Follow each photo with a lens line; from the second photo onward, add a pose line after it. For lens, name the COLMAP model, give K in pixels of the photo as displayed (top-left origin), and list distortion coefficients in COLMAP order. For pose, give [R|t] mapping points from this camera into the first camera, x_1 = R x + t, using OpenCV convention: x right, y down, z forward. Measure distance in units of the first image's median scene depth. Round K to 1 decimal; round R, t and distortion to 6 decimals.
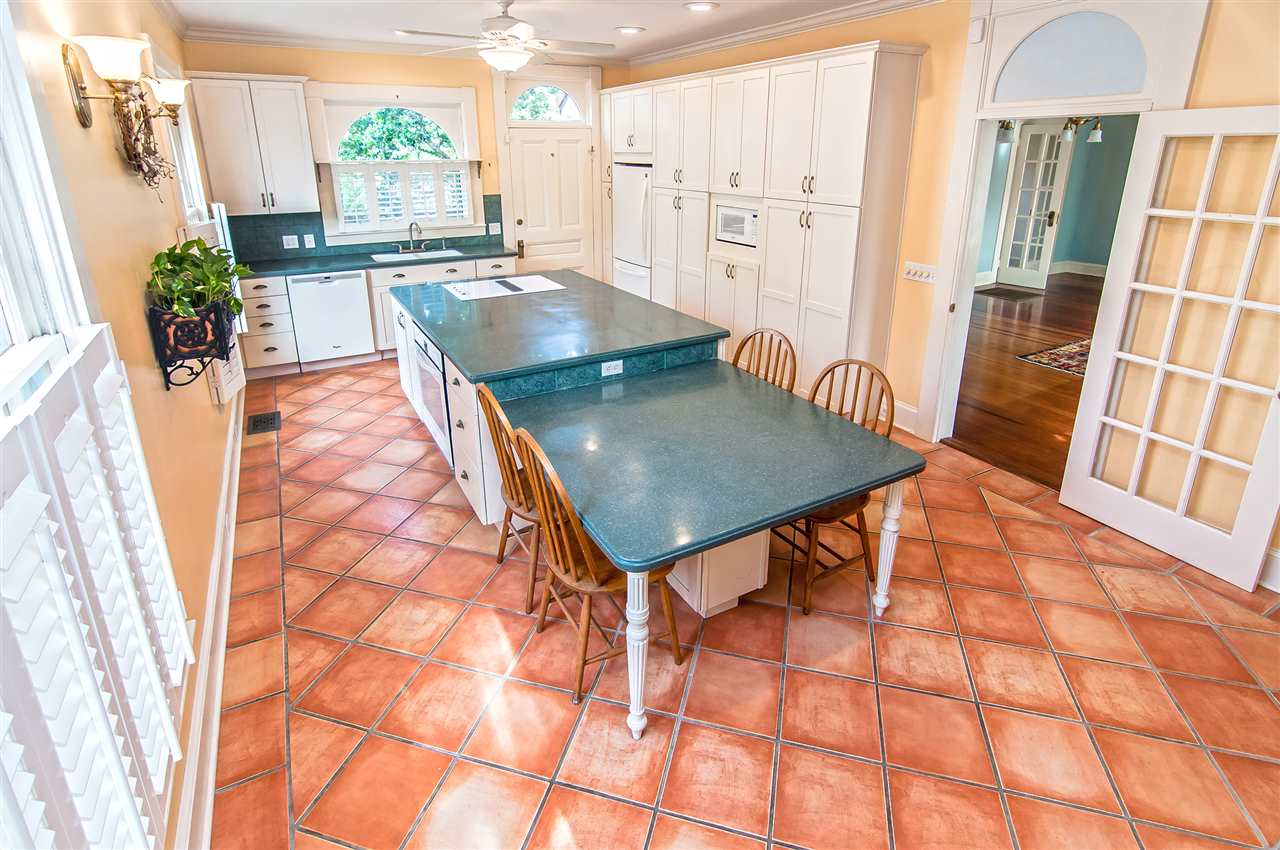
lens RADIAL K [[668.9, 0, 651.7], [0, 668.9, 362.4], [0, 0, 1]] dist [0.003640, 0.000757]
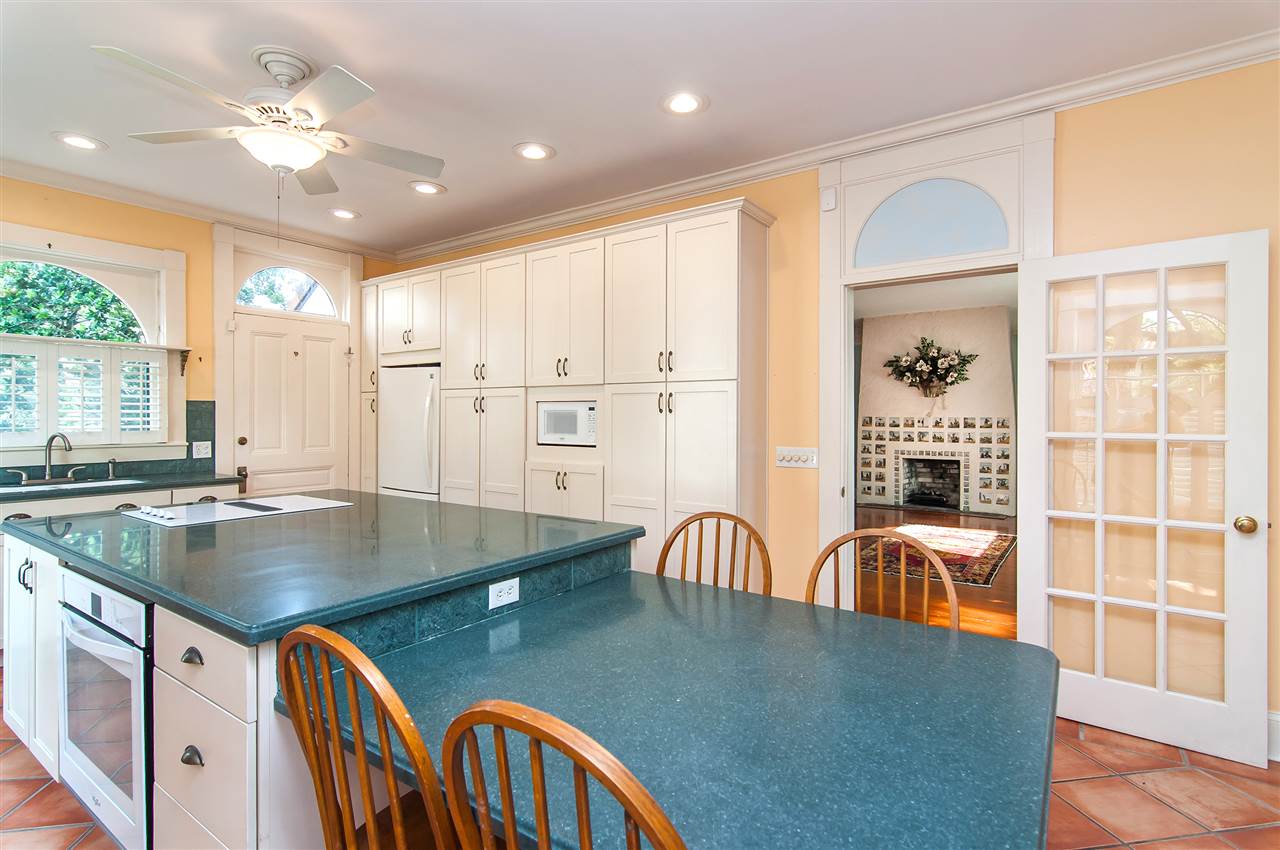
lens RADIAL K [[668.9, 0, 638.3], [0, 668.9, 415.1], [0, 0, 1]] dist [0.003640, 0.000757]
pose [[0.914843, -0.014595, 0.403545, -0.123382], [0.140563, 0.948357, -0.284360, 0.029126], [-0.378554, 0.316869, 0.869650, 0.270452]]
